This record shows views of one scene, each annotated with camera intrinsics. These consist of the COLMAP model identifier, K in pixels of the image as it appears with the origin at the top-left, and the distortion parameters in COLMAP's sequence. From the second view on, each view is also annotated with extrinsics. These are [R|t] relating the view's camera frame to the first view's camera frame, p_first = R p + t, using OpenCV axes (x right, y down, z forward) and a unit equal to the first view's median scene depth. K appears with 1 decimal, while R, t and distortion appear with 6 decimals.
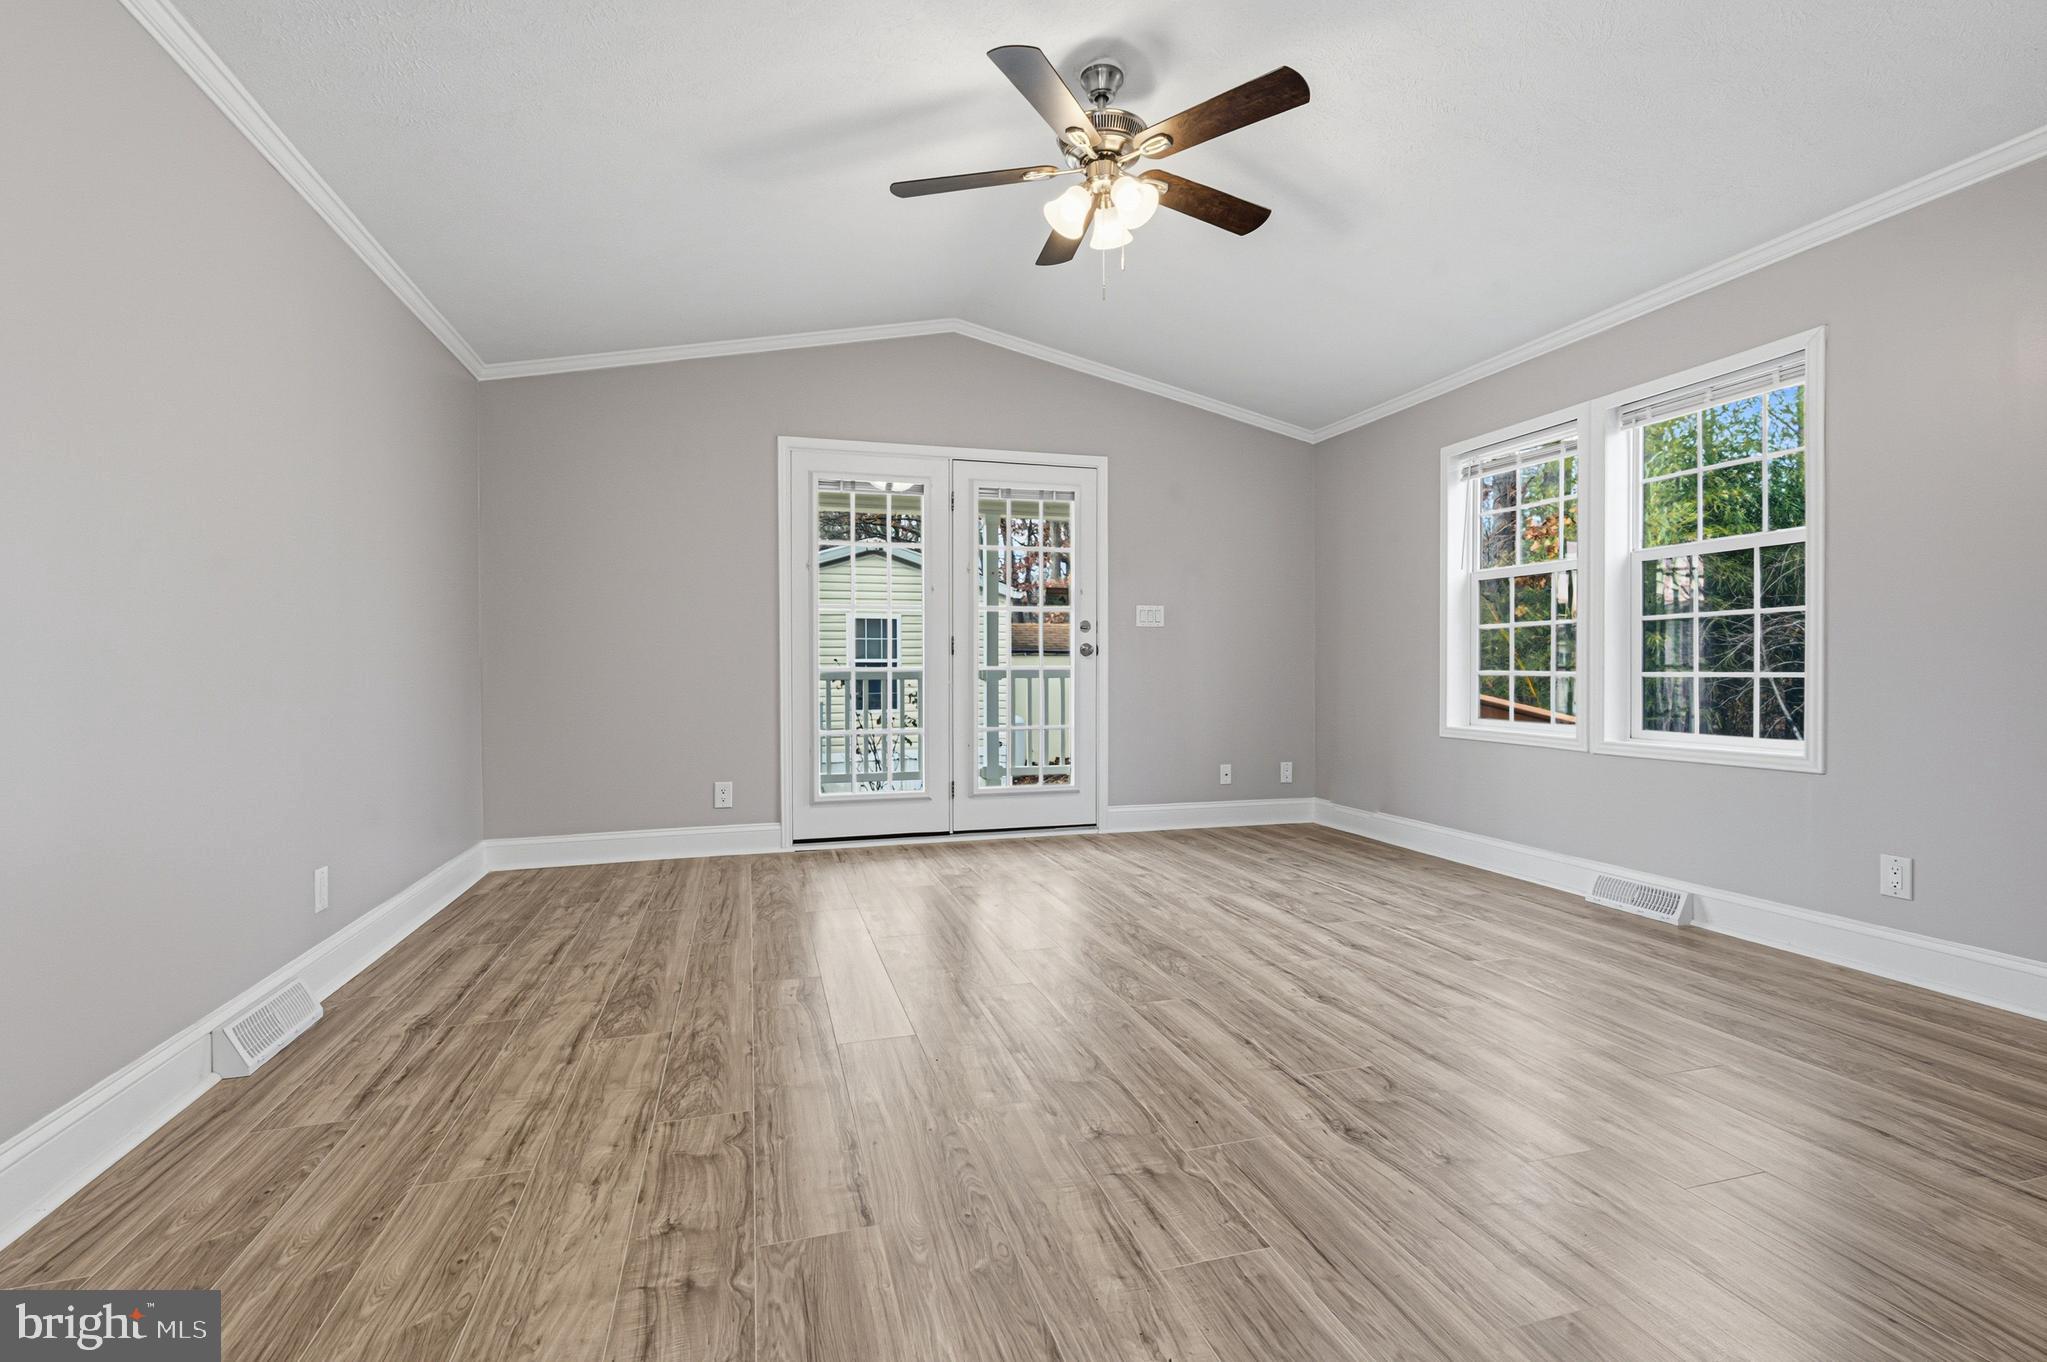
lens RADIAL K [[924.5, 0, 1023.5], [0, 924.5, 681.0], [0, 0, 1]] dist [-0.000118, 0.000386]
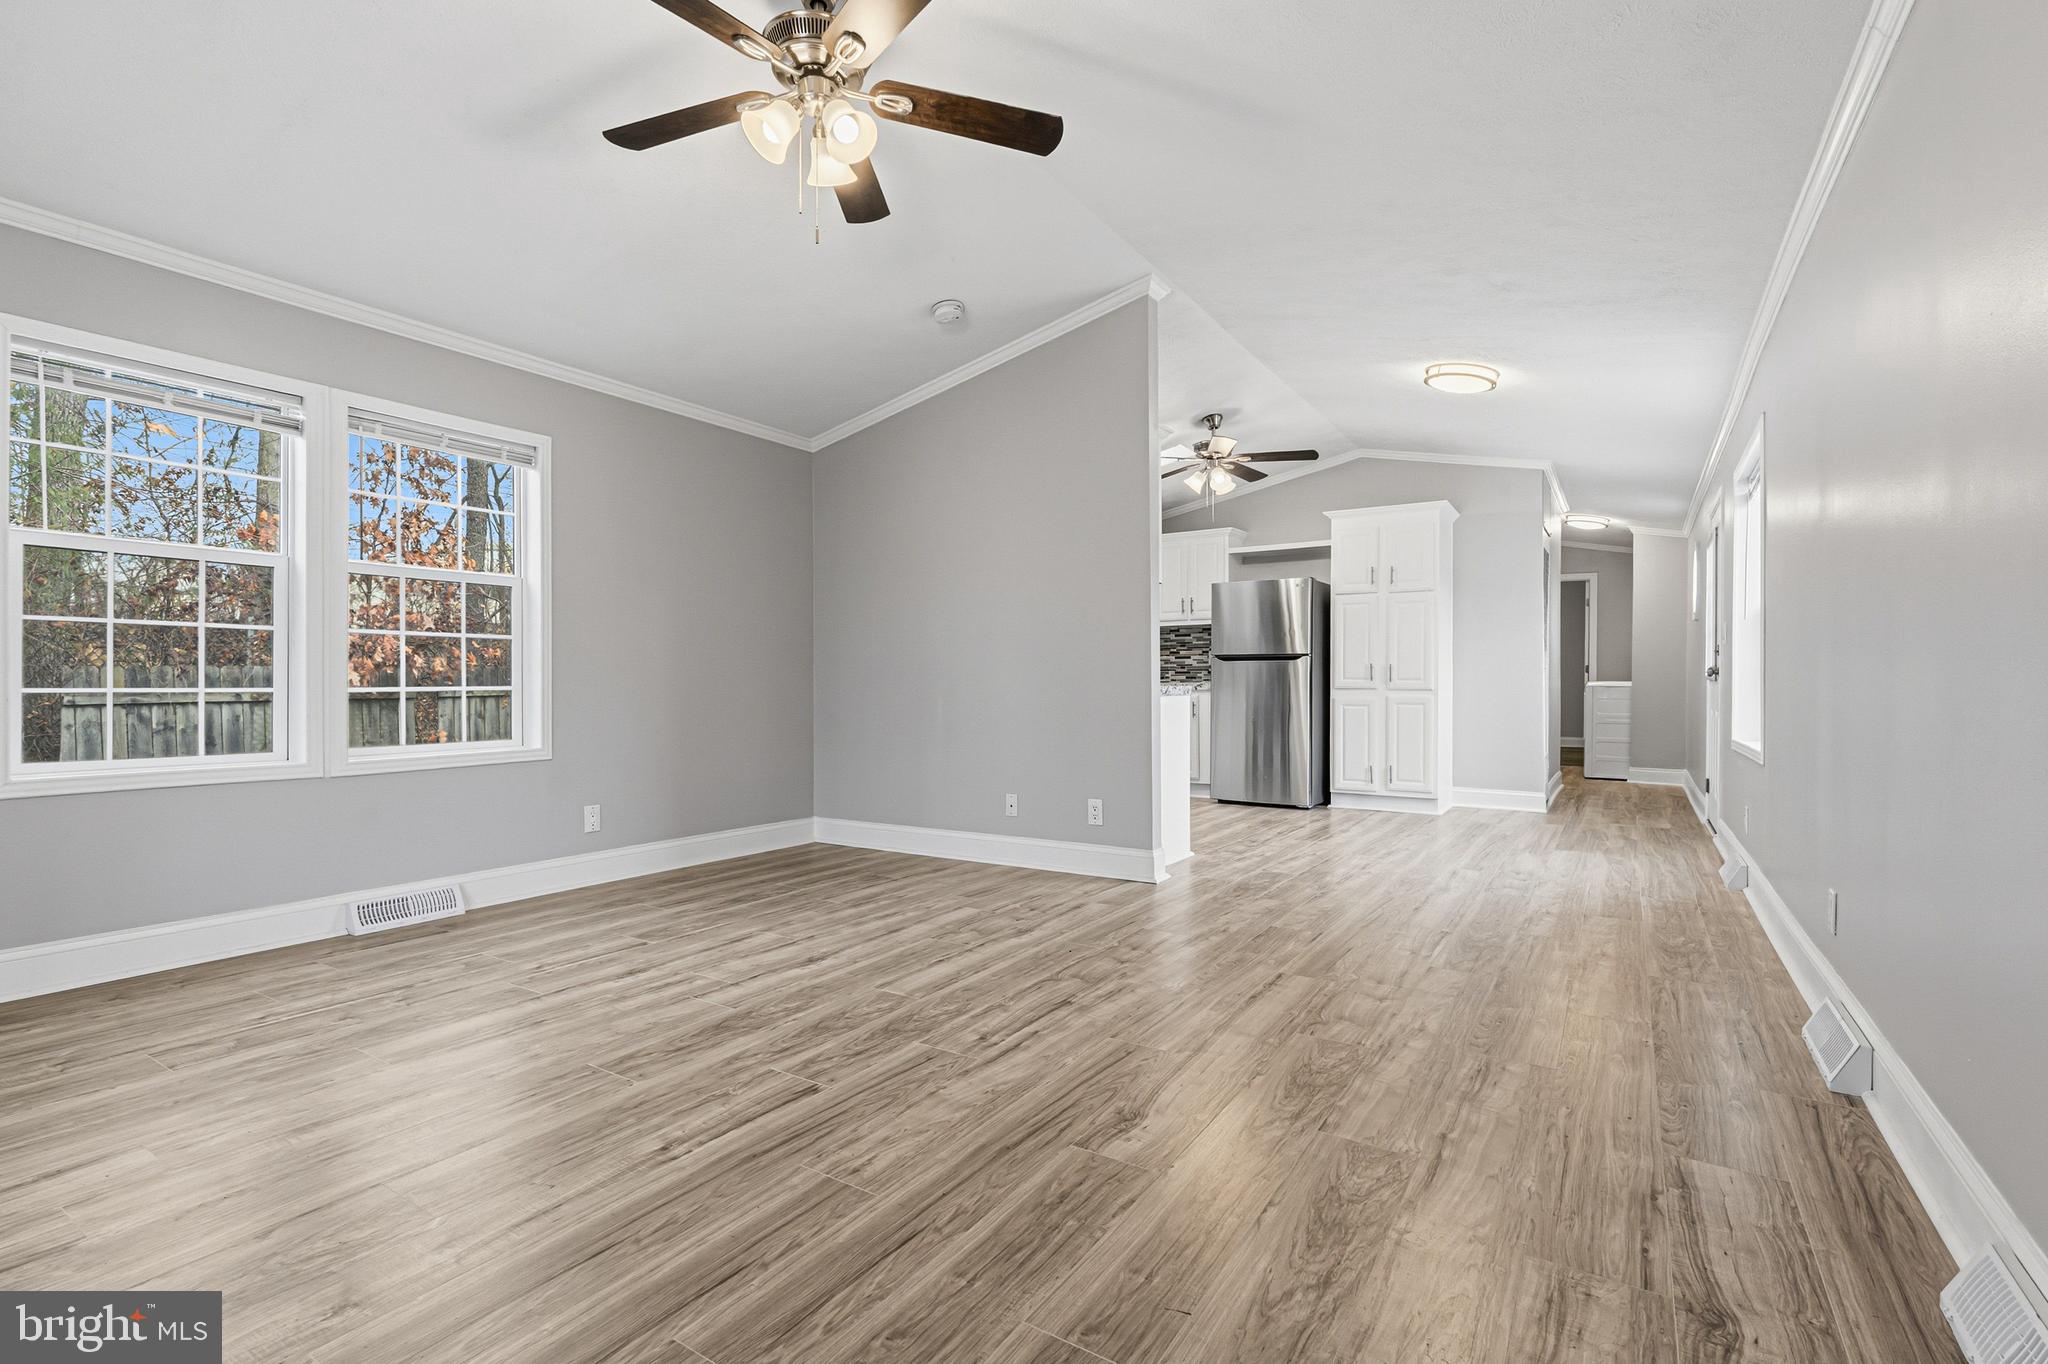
lens RADIAL K [[925.0, 0, 1024.0], [0, 925.0, 682.0], [0, 0, 1]] dist [-0.000118, 0.000386]
pose [[-0.649668, 0.006201, 0.760193, -0.777662], [0.013036, 0.999911, 0.002984, -0.013696], [-0.760106, 0.011849, -0.649691, 1.609463]]
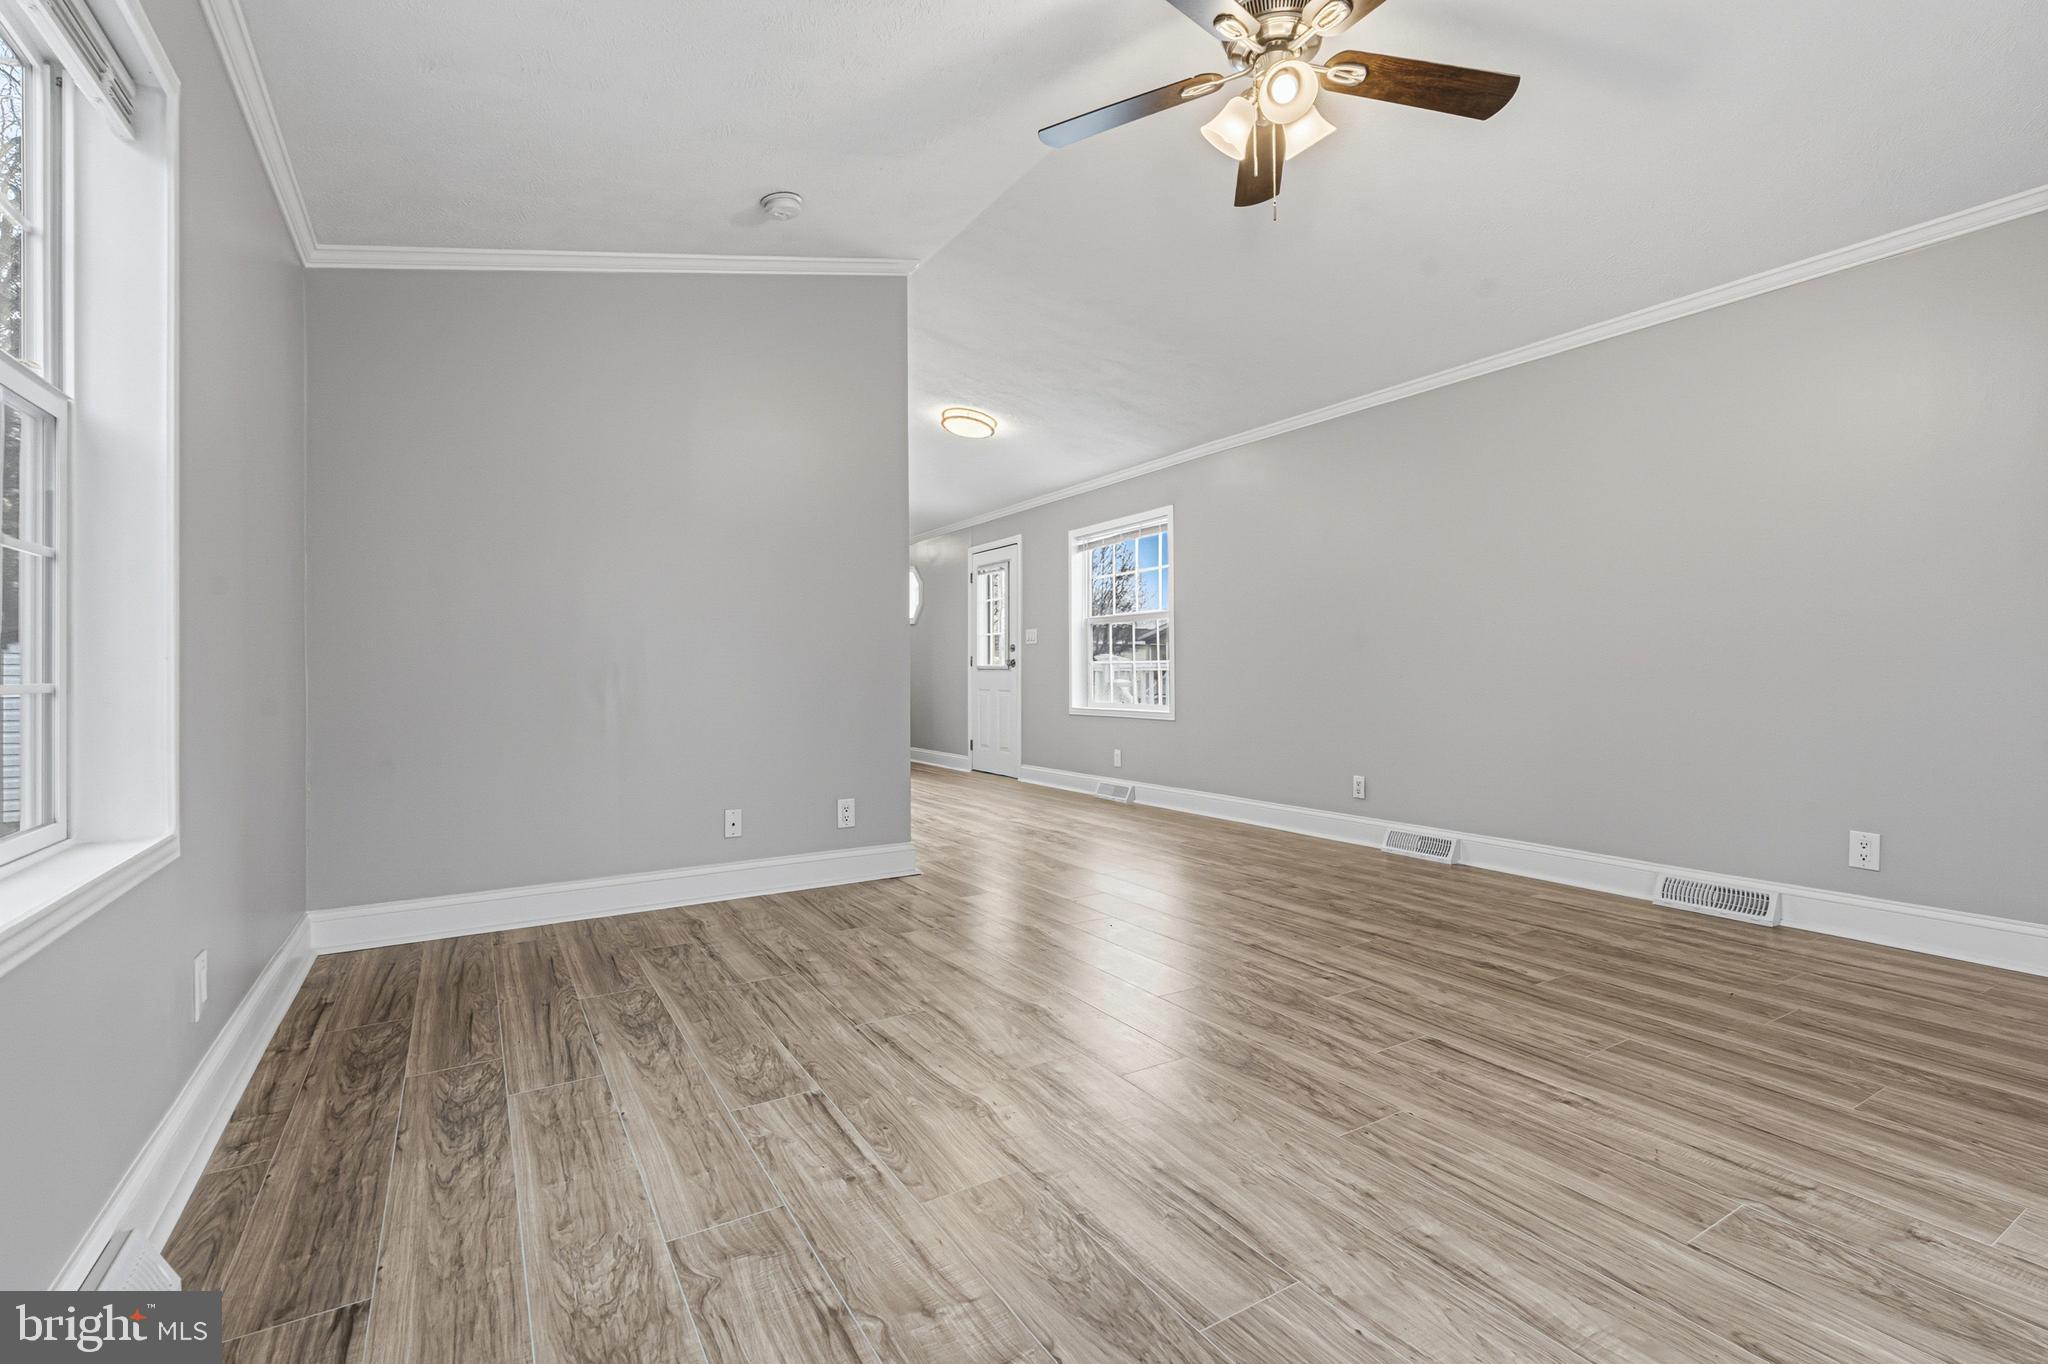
lens RADIAL K [[921.0, 0, 1019.6], [0, 921.0, 673.8], [0, 0, 1]] dist [-0.001063, -0.000224]
pose [[-0.967602, 0.009386, -0.252308, 0.592559], [0.006171, 0.999889, 0.013529, -0.020393], [0.252407, 0.011533, -0.967553, 1.981261]]
